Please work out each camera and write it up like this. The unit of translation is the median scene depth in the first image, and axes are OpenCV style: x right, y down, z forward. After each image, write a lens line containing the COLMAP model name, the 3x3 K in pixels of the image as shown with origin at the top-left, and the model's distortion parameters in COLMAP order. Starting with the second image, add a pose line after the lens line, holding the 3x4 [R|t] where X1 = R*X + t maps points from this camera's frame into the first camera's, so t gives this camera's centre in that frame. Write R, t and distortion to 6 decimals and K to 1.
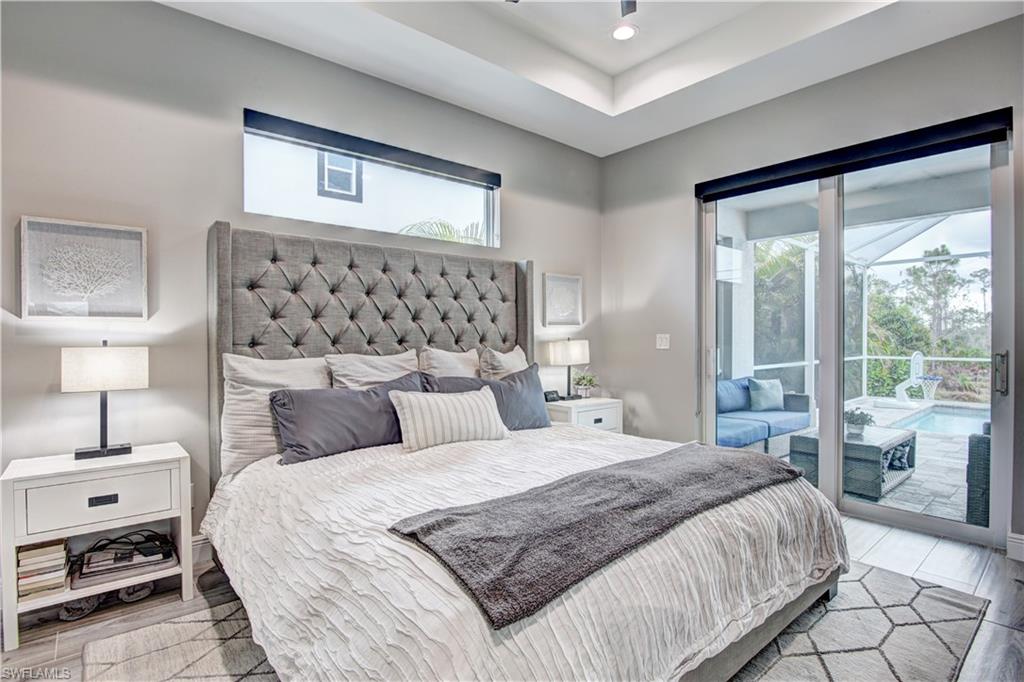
lens RADIAL K [[502.7, 0, 512.0], [0, 502.7, 341.0], [0, 0, 1]] dist [-0.020367, -0.001076]
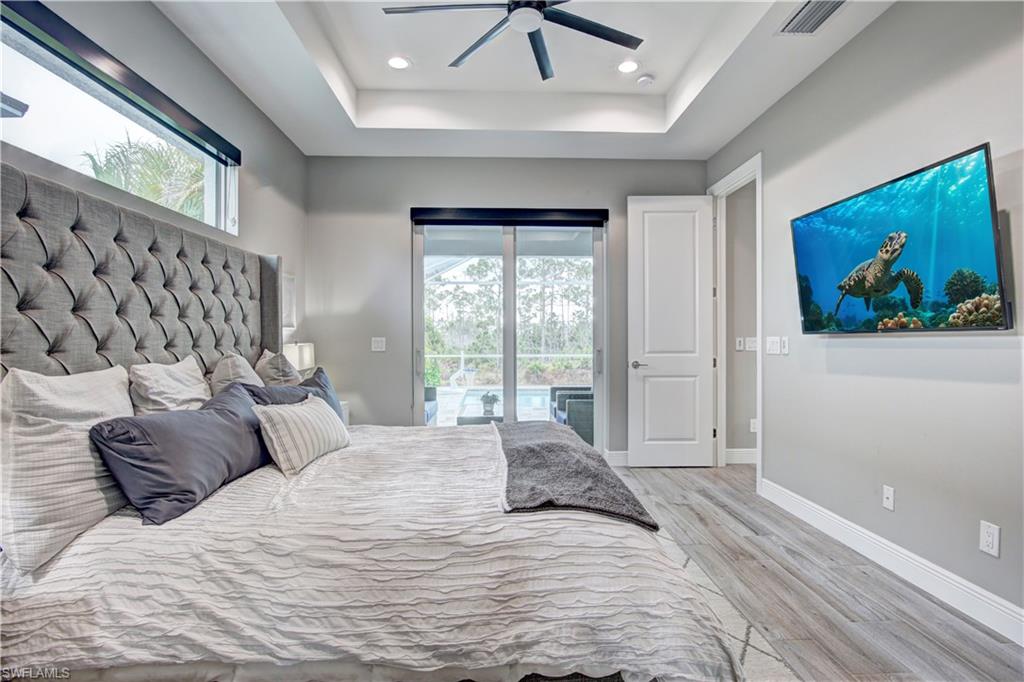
lens RADIAL K [[502.7, 0, 512.0], [0, 502.7, 341.0], [0, 0, 1]] dist [-0.020367, -0.001076]
pose [[0.614283, -0.001832, 0.789084, -0.534920], [0.007038, 0.999970, -0.003157, -0.000669], [-0.789055, 0.007493, 0.614277, 0.143406]]
